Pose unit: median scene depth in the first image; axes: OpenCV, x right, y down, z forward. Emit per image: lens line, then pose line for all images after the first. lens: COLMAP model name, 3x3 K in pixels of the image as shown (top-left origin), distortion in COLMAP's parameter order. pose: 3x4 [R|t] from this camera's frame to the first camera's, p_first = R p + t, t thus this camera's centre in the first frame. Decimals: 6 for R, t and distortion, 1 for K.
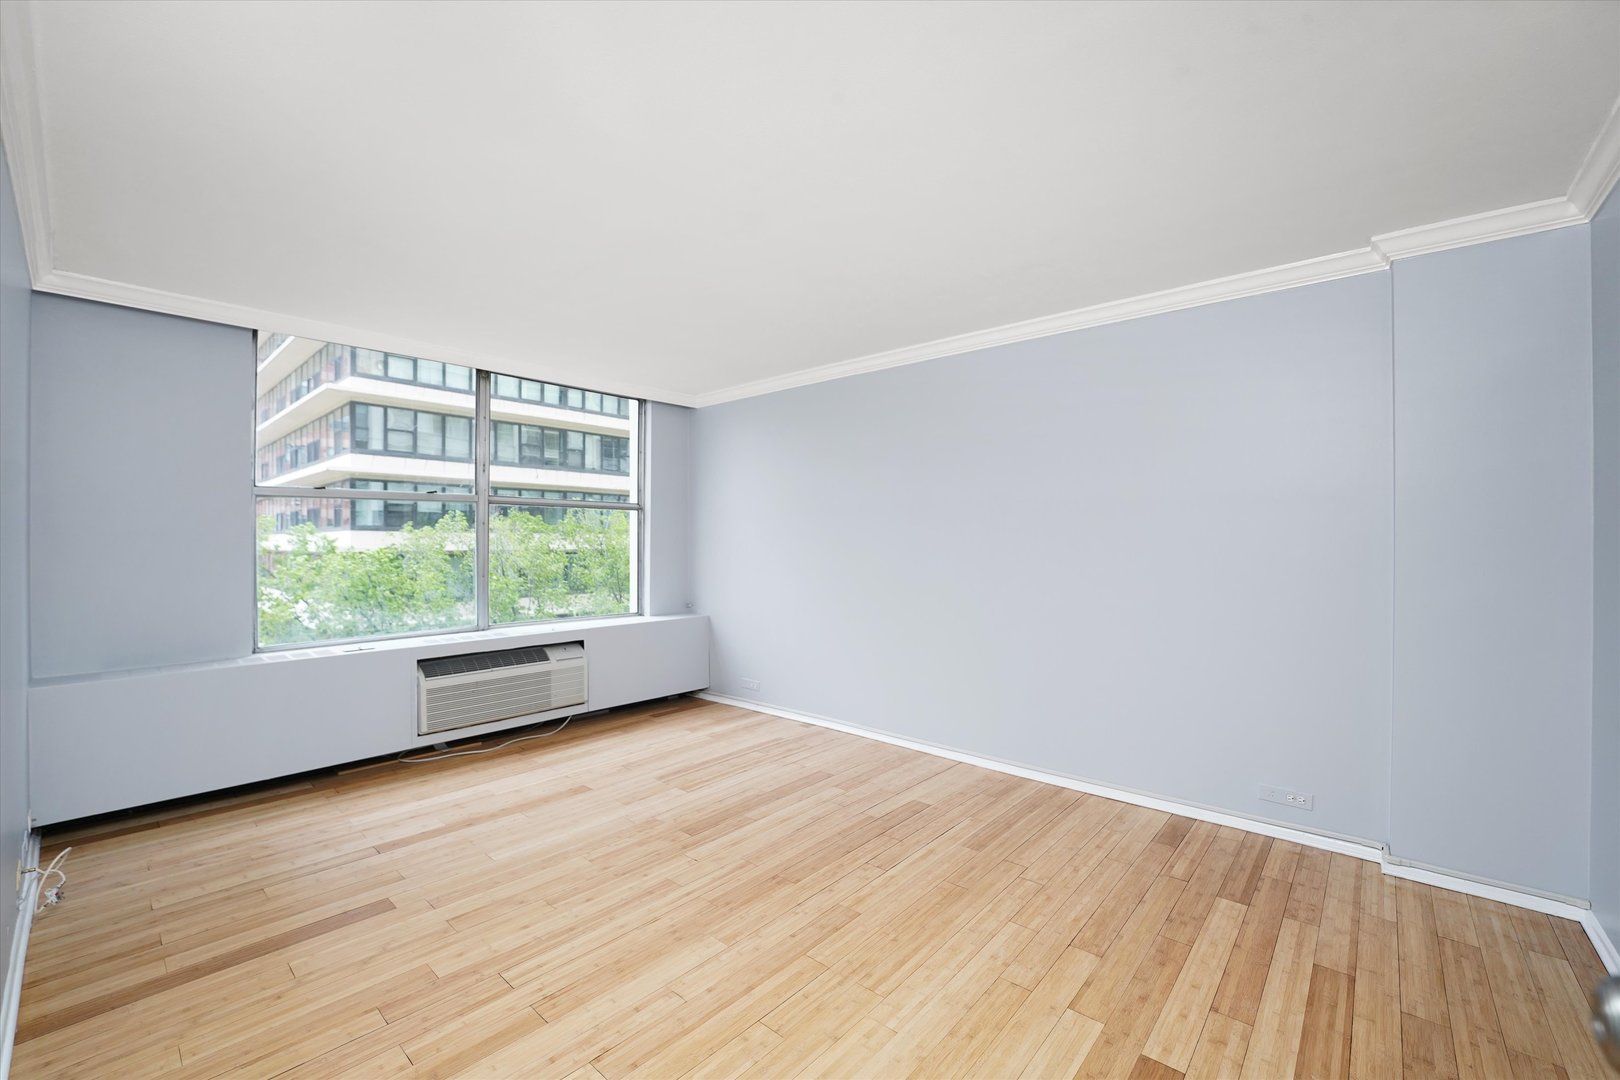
lens RADIAL K [[663.8, 0, 796.6], [0, 663.8, 538.8], [0, 0, 1]] dist [-0.024174, 0.000087]
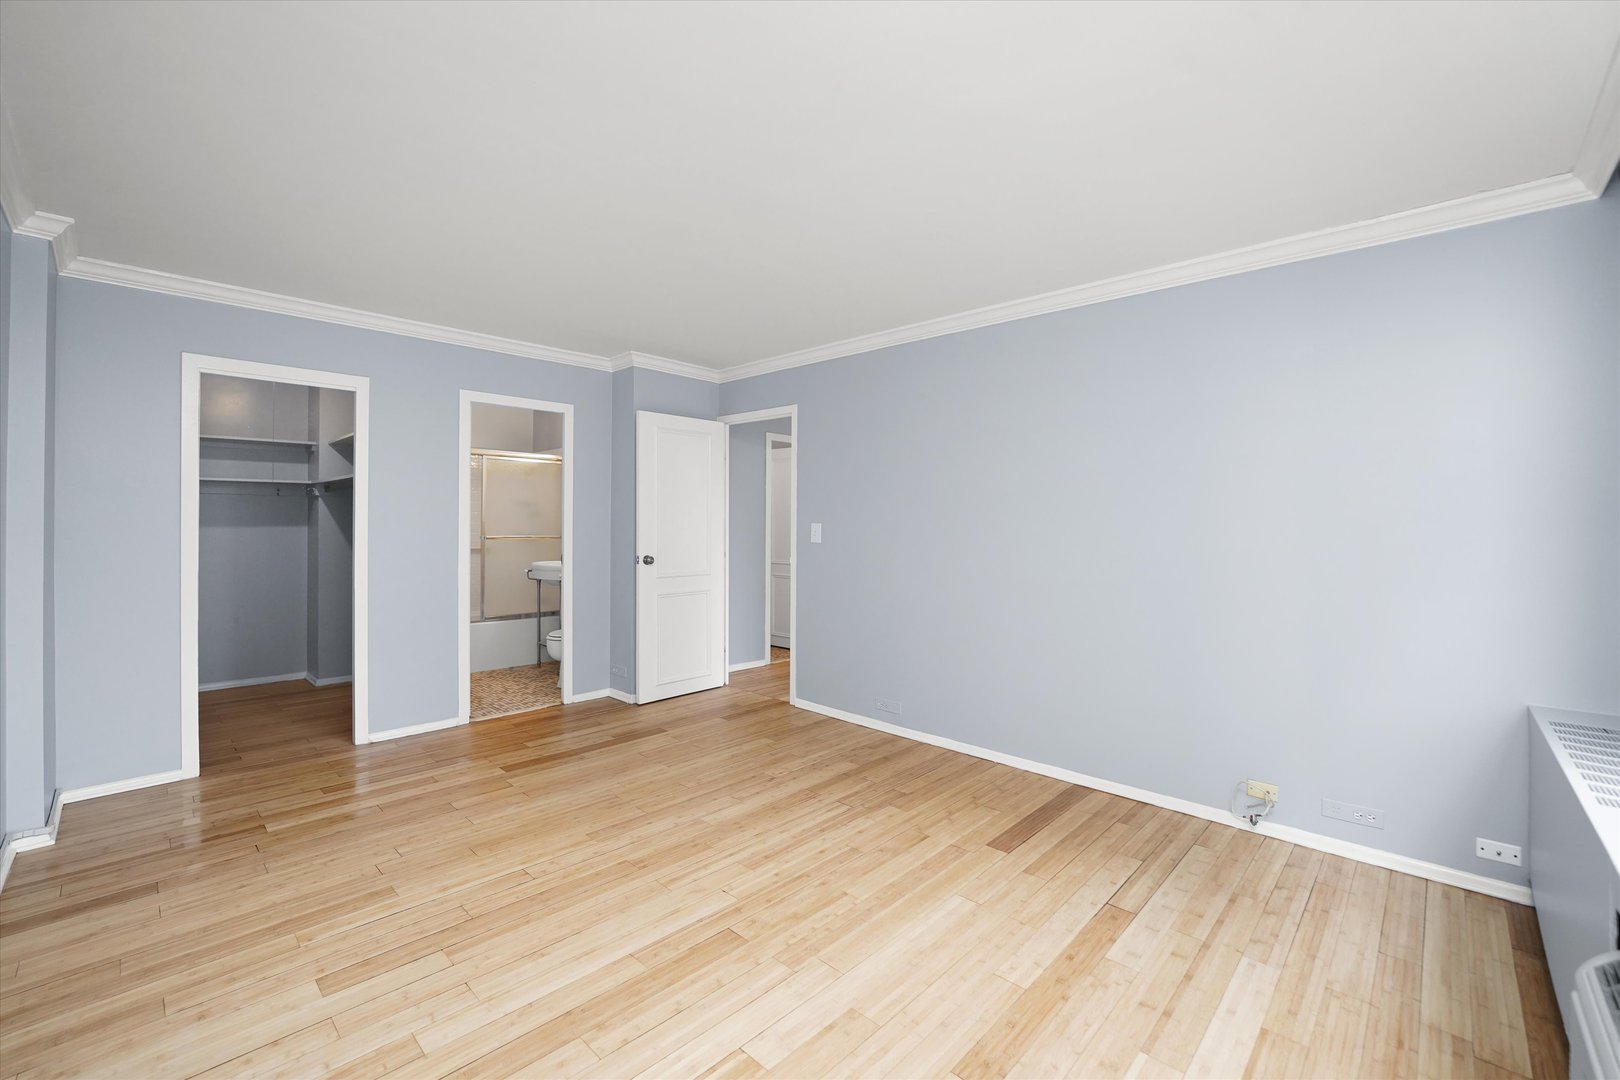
lens RADIAL K [[663.8, 0, 796.6], [0, 663.8, 538.8], [0, 0, 1]] dist [-0.024174, 0.000087]
pose [[-0.999168, -0.009996, 0.039546, -0.275667], [-0.009314, 0.999805, 0.017407, 0.010683], [-0.039712, 0.017024, -0.999066, 1.840497]]
